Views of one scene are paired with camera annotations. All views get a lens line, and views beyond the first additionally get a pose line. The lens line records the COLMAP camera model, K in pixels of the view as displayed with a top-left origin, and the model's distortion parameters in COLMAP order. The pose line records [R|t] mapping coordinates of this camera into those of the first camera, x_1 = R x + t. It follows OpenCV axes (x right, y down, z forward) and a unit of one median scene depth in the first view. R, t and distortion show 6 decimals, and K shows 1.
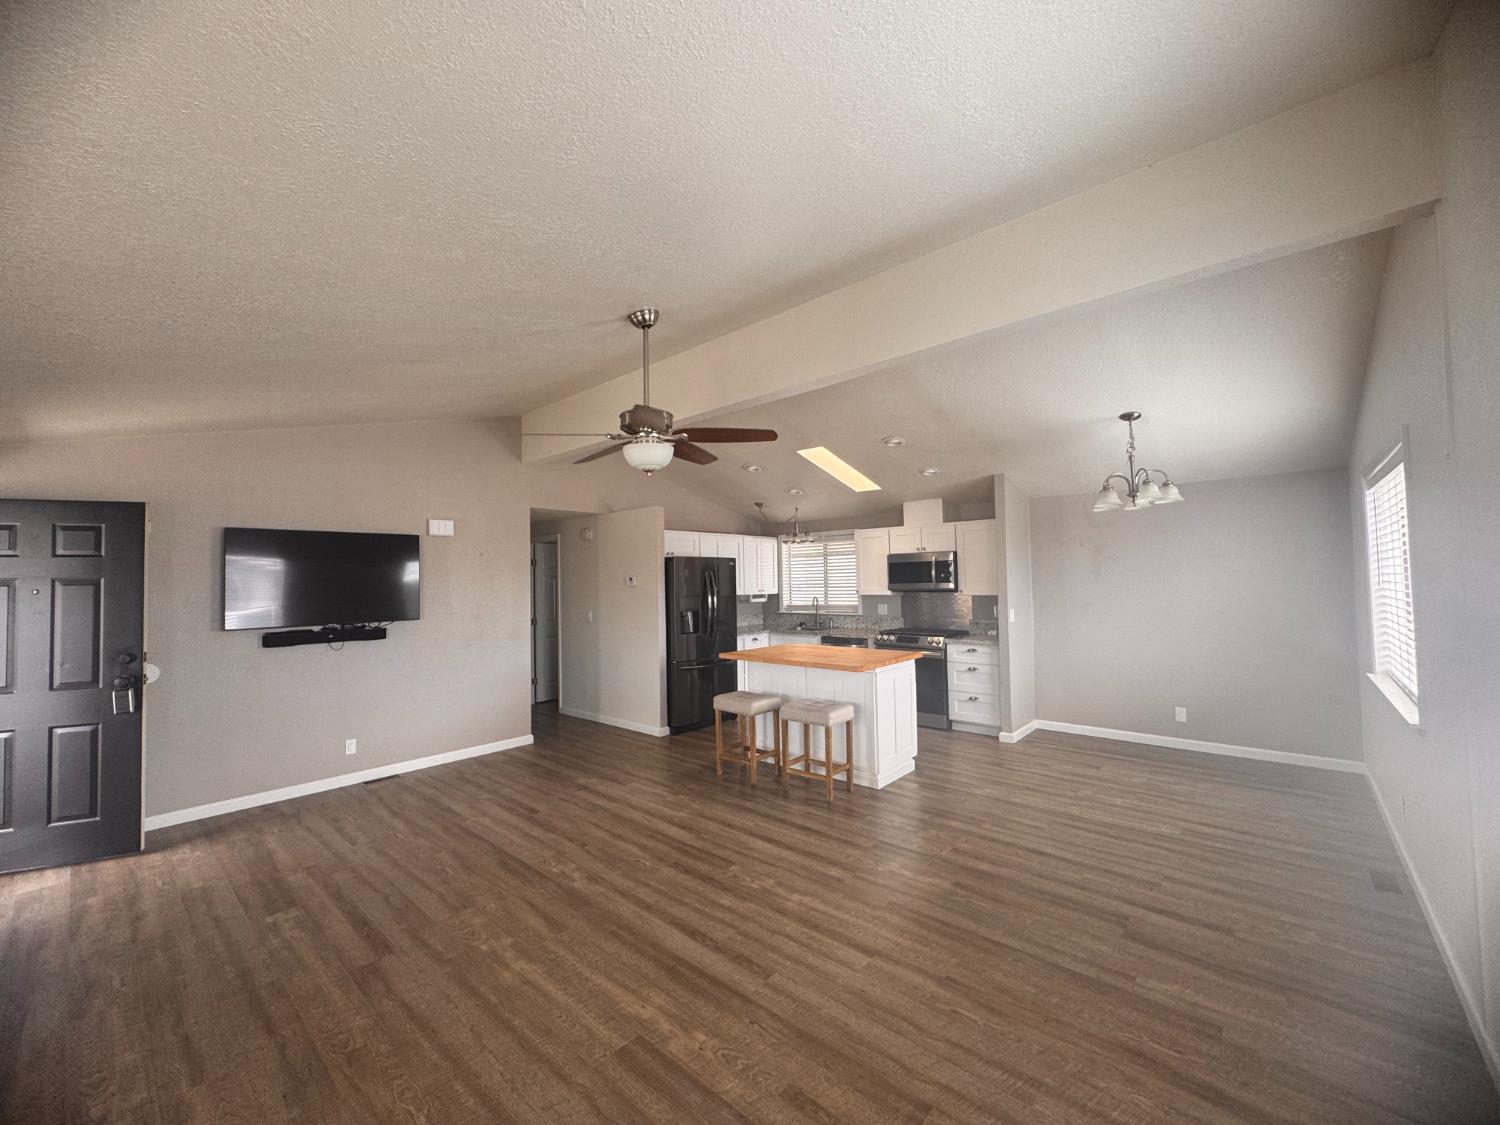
lens RADIAL K [[599.0, 0, 747.1], [0, 599.0, 562.1], [0, 0, 1]] dist [-0.001074, 0.000058]
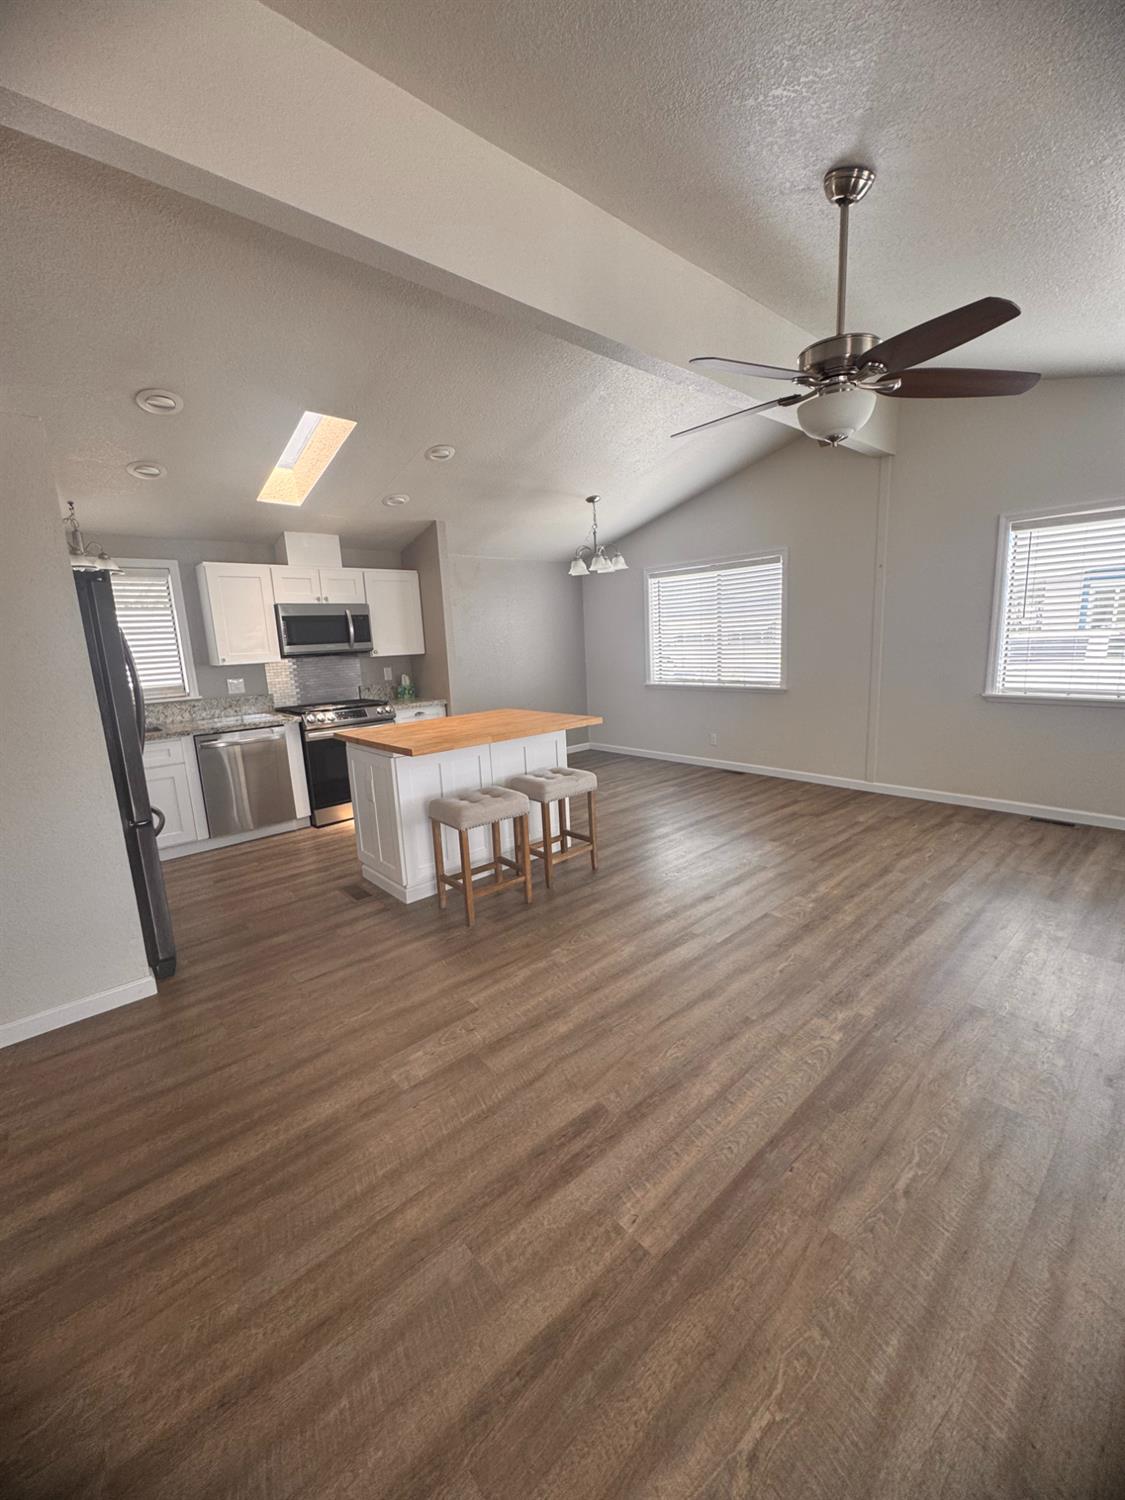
lens RADIAL K [[599.0, 0, 566.4], [0, 599.0, 750.0], [0, 0, 1]] dist [-0.001074, 0.000058]
pose [[0.114731, -0.170179, 0.978711, -0.776186], [0.011416, 0.985378, 0.170000, 0.070934], [-0.993331, -0.008331, 0.114996, 1.002508]]
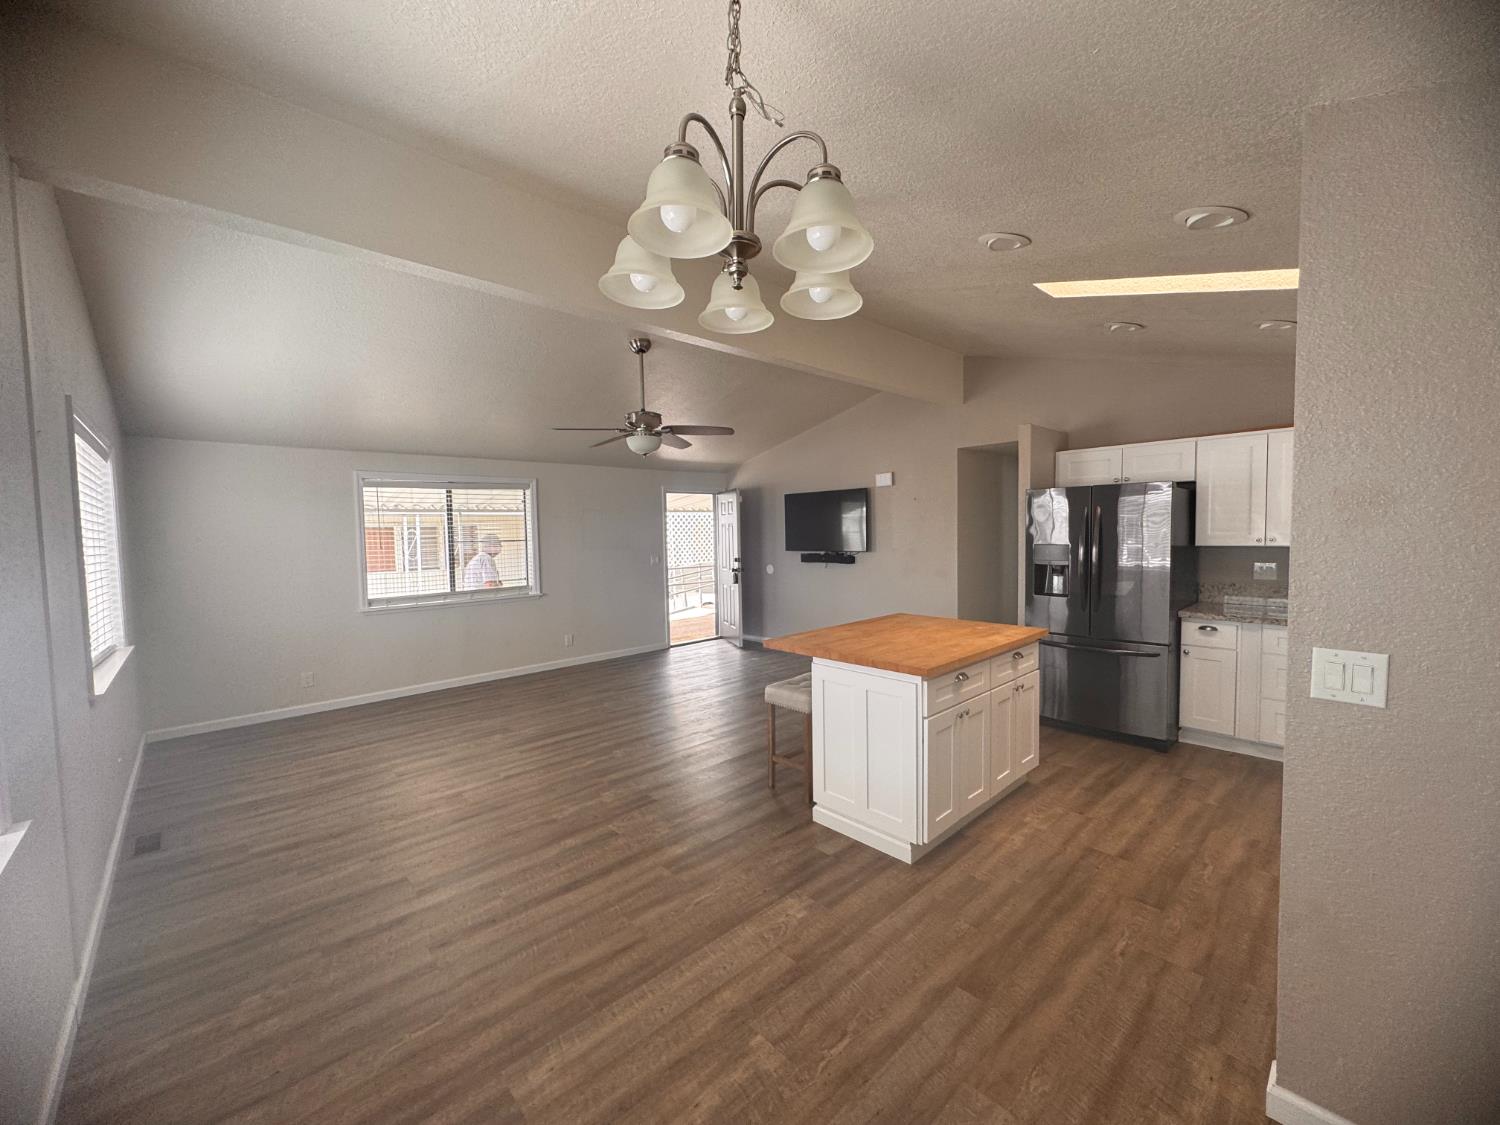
lens RADIAL K [[599.0, 0, 747.1], [0, 599.0, 562.1], [0, 0, 1]] dist [-0.001074, 0.000058]
pose [[-0.098952, 0.073976, -0.992339, 1.026116], [0.053025, 0.996208, 0.068977, 0.015940], [0.993678, -0.045794, -0.102500, 1.126017]]
